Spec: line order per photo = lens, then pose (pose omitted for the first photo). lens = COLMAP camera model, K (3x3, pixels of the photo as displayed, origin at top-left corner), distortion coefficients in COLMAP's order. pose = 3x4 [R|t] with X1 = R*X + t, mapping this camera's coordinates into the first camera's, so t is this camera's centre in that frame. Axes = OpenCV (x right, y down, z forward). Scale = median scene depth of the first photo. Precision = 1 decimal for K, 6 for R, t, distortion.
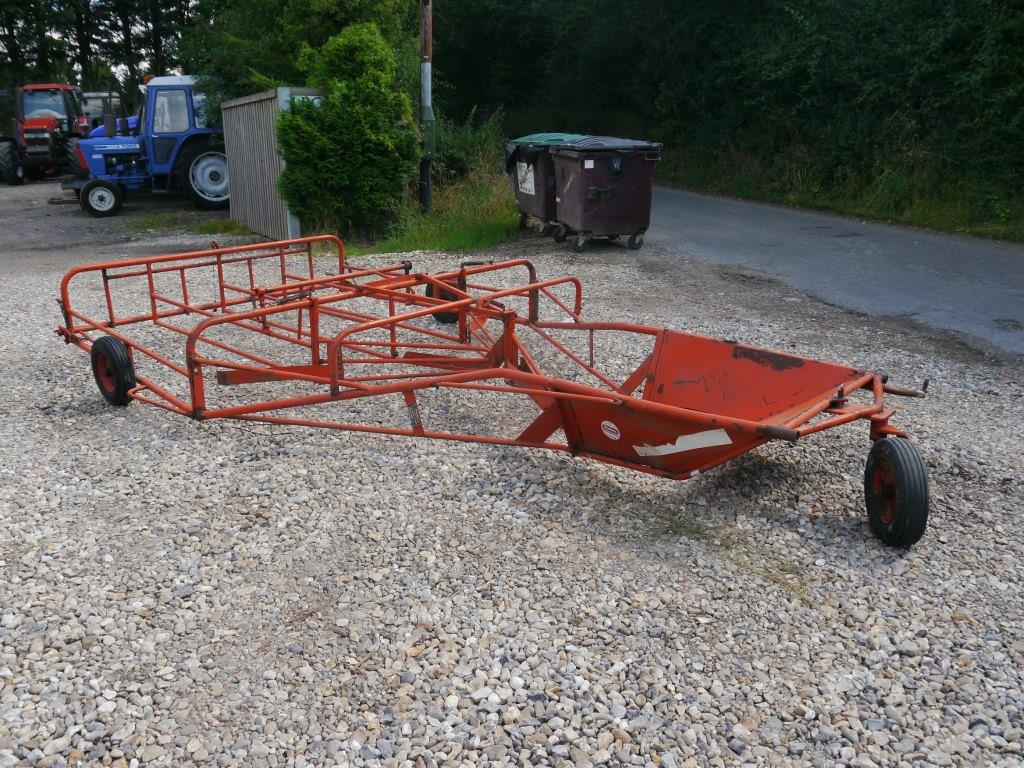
lens RADIAL K [[849.7, 0, 511.7], [0, 849.7, 382.8], [0, 0, 1]] dist [-0.033107, 0.015195]
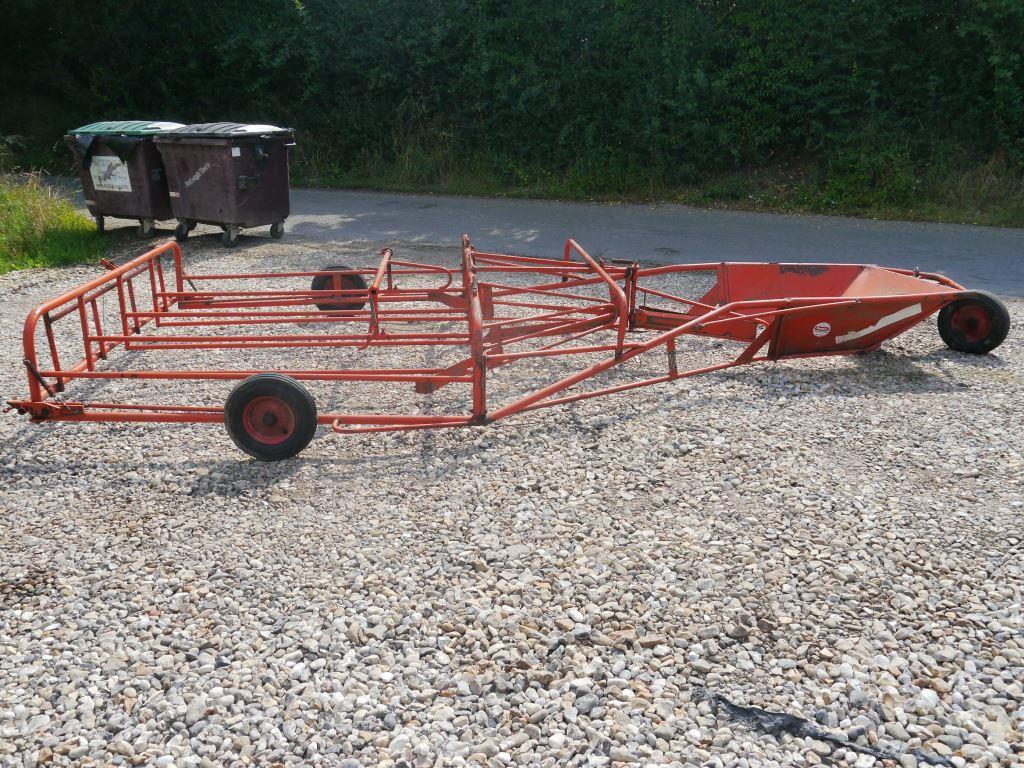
lens RADIAL K [[849.7, 0, 511.5], [0, 849.7, 386.0], [0, 0, 1]] dist [-0.033107, 0.015195]
pose [[0.690321, -0.224943, 0.687646, -0.377818], [0.214999, 0.971284, 0.101892, -0.032456], [-0.690820, 0.077506, 0.718861, 0.122660]]
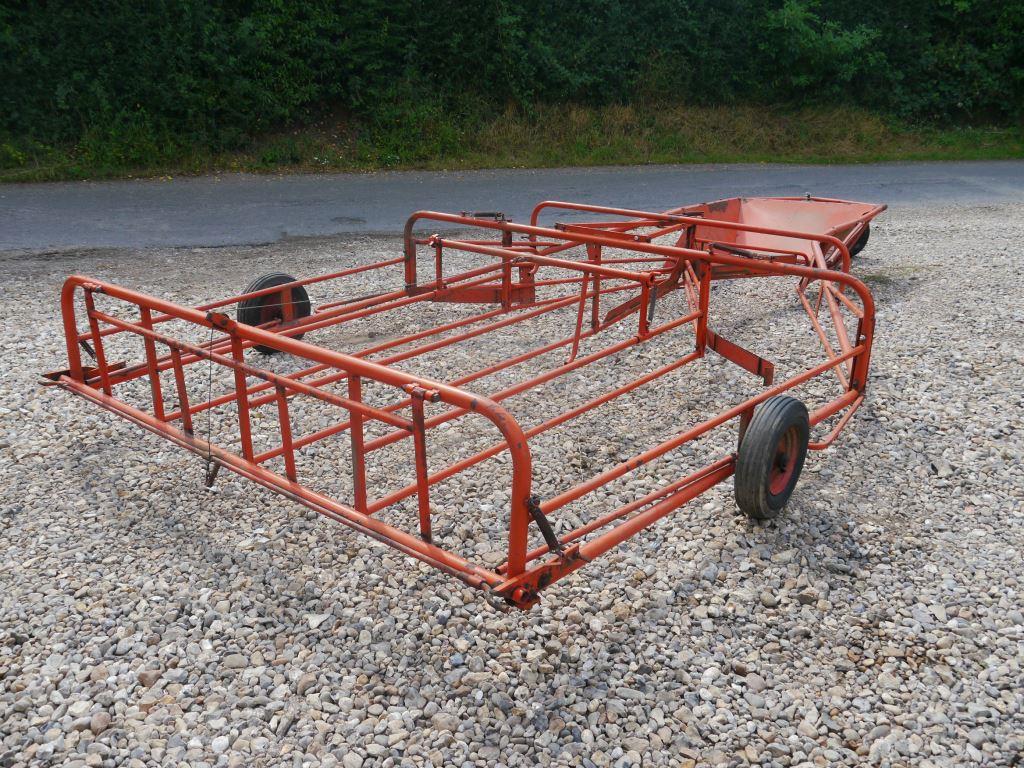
lens RADIAL K [[849.7, 0, 512.1], [0, 849.7, 381.1], [0, 0, 1]] dist [-0.033107, 0.015195]
pose [[-0.081122, -0.337280, 0.937903, -0.428803], [0.288980, 0.892625, 0.345993, -0.129449], [-0.953892, 0.299103, 0.025055, 0.474516]]
